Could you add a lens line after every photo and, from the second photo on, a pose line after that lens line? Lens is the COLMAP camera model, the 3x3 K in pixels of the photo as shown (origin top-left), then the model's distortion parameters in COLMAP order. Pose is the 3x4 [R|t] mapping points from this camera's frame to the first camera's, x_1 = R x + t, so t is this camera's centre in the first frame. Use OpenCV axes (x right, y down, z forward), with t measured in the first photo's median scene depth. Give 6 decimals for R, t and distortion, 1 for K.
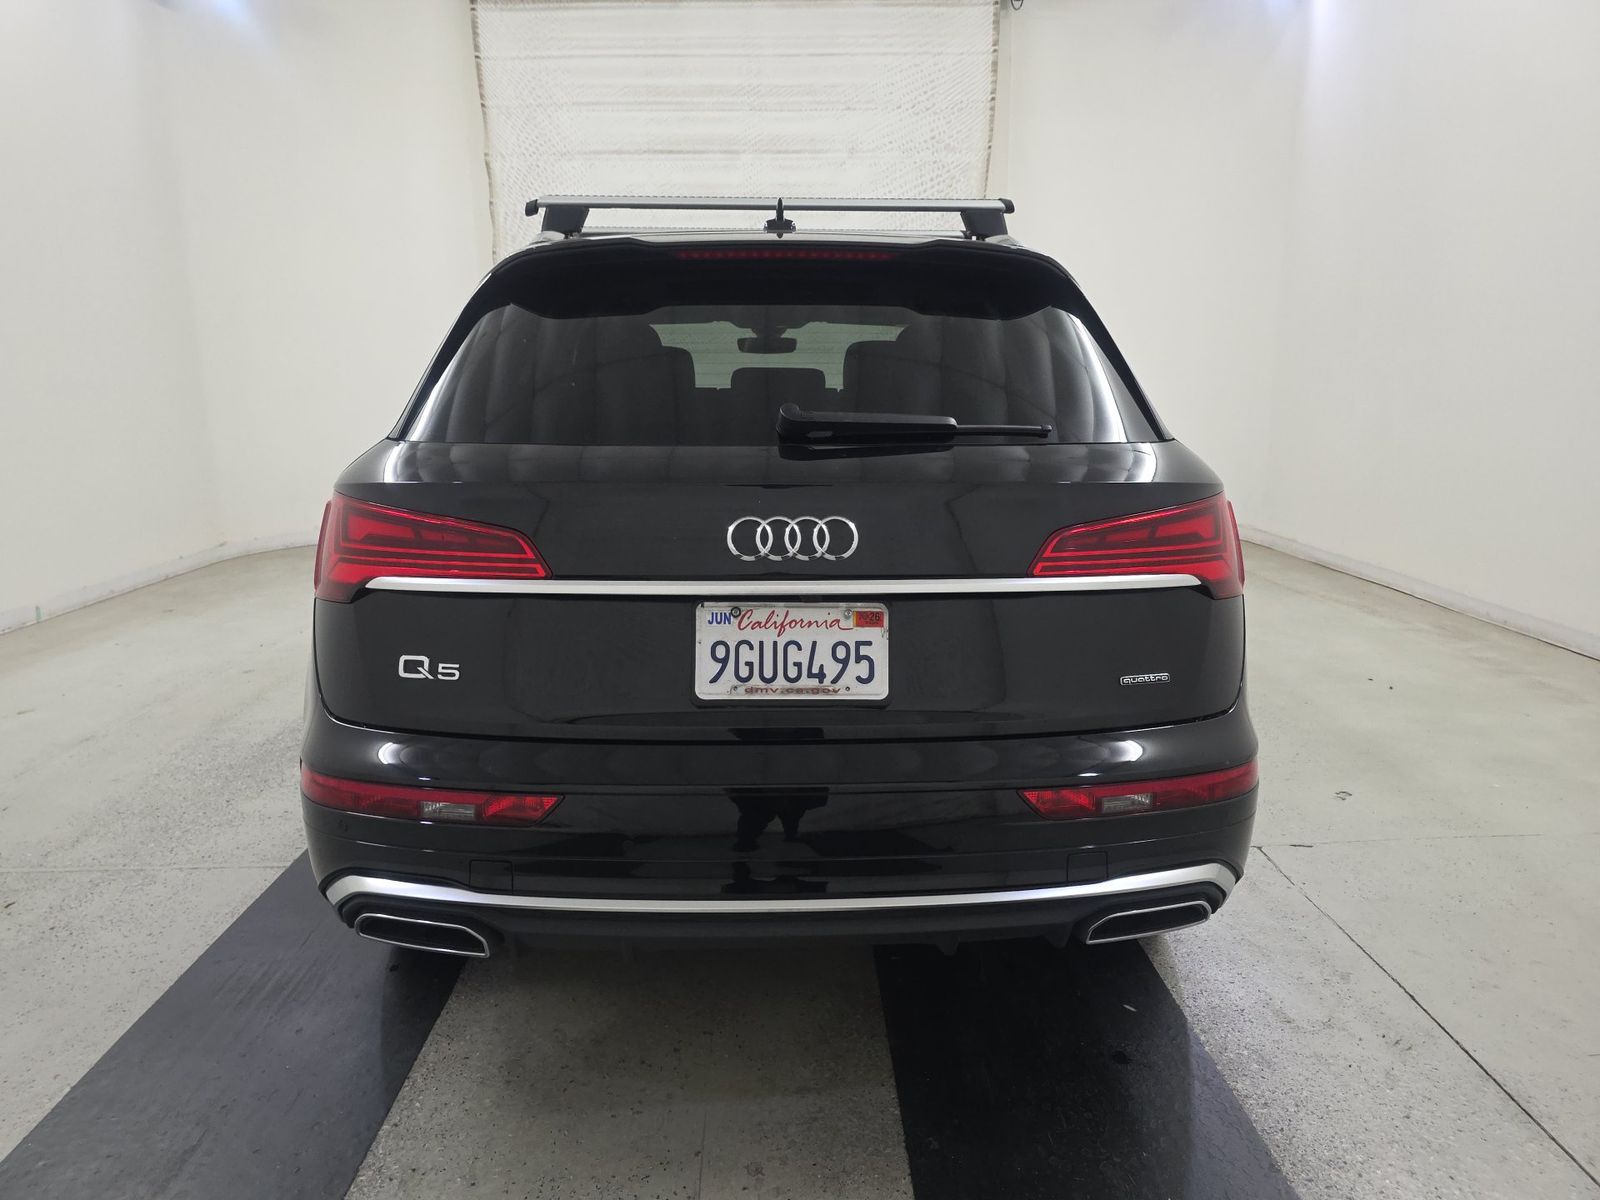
lens RADIAL K [[1098.3, 0, 793.6], [0, 1098.3, 593.5], [0, 0, 1]] dist [0.054666, -0.044023]
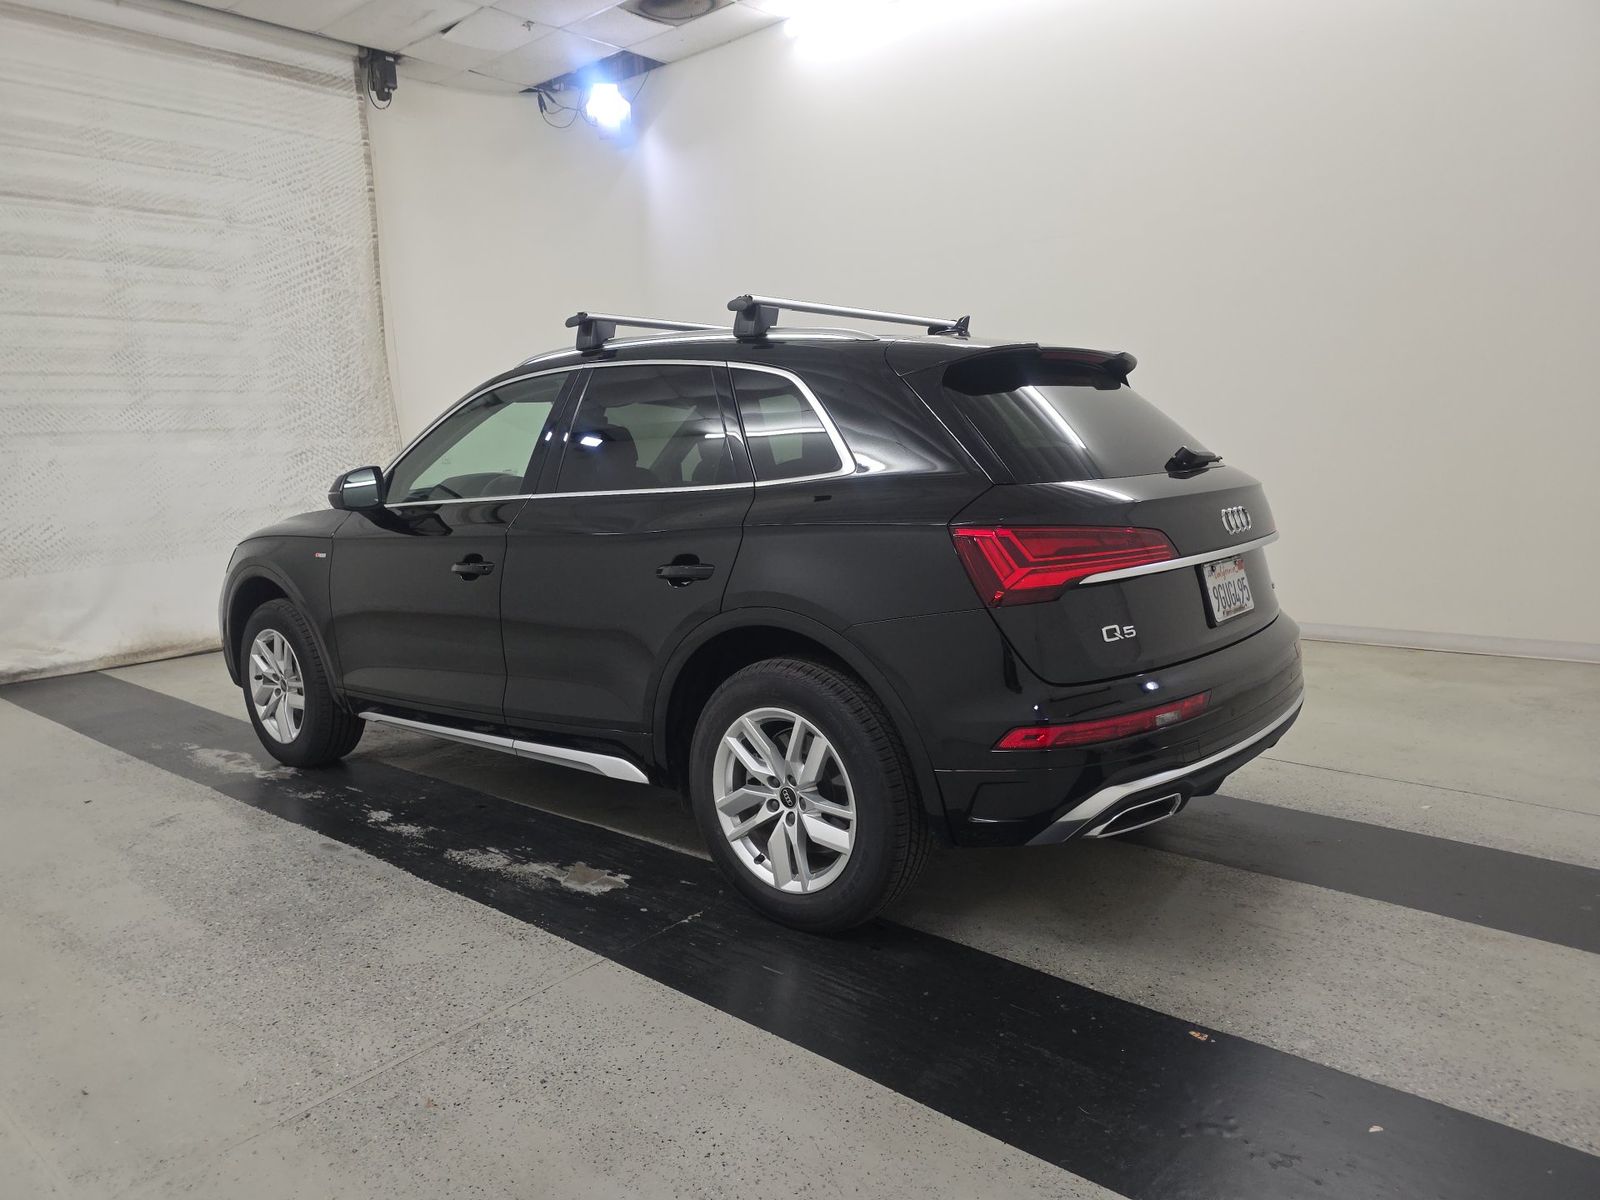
lens RADIAL K [[1098.3, 0, 798.7], [0, 1098.3, 595.8], [0, 0, 1]] dist [0.054666, -0.044023]
pose [[0.660029, -0.124956, 0.740775, -0.365184], [0.177775, 0.984042, 0.007594, -0.014367], [-0.729903, 0.126679, 0.671710, 0.070092]]
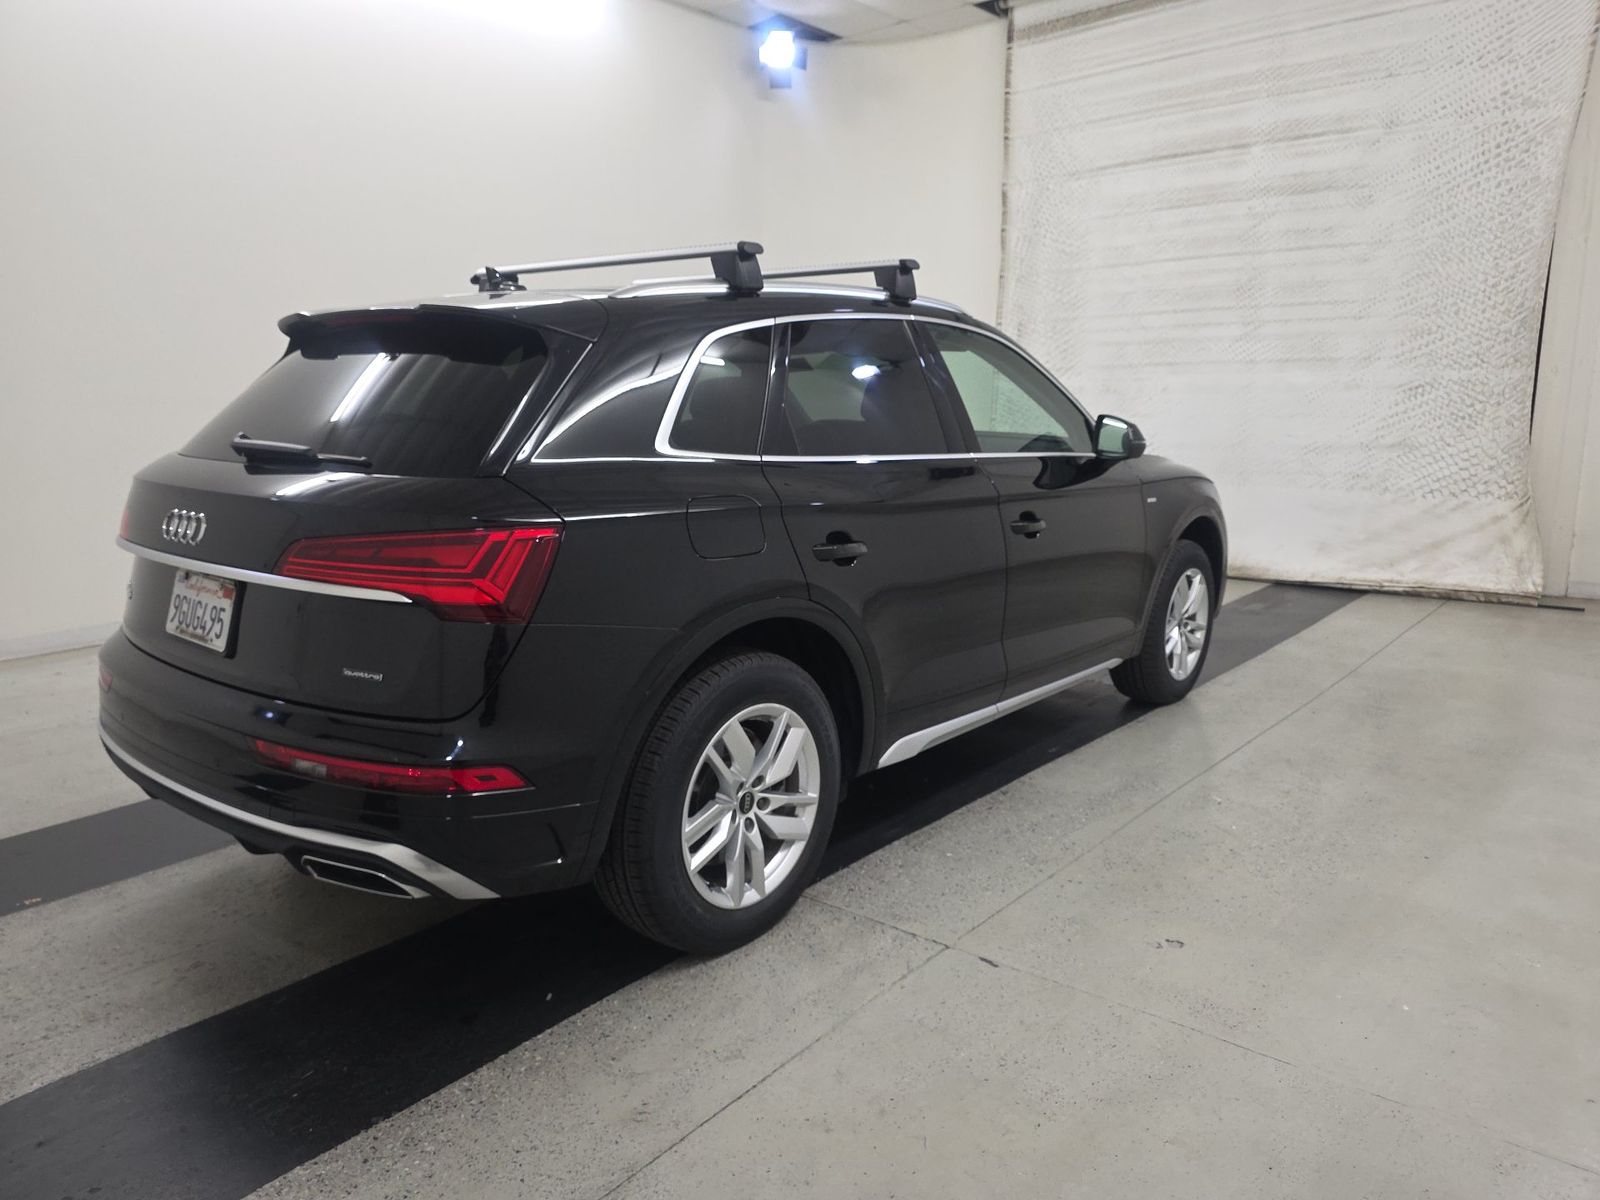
lens RADIAL K [[1098.3, 0, 791.4], [0, 1098.3, 595.2], [0, 0, 1]] dist [0.054666, -0.044023]
pose [[0.742887, 0.129762, -0.656720, 0.320259], [-0.131649, 0.990194, 0.046730, -0.028031], [0.656344, 0.051741, 0.752685, 0.088251]]
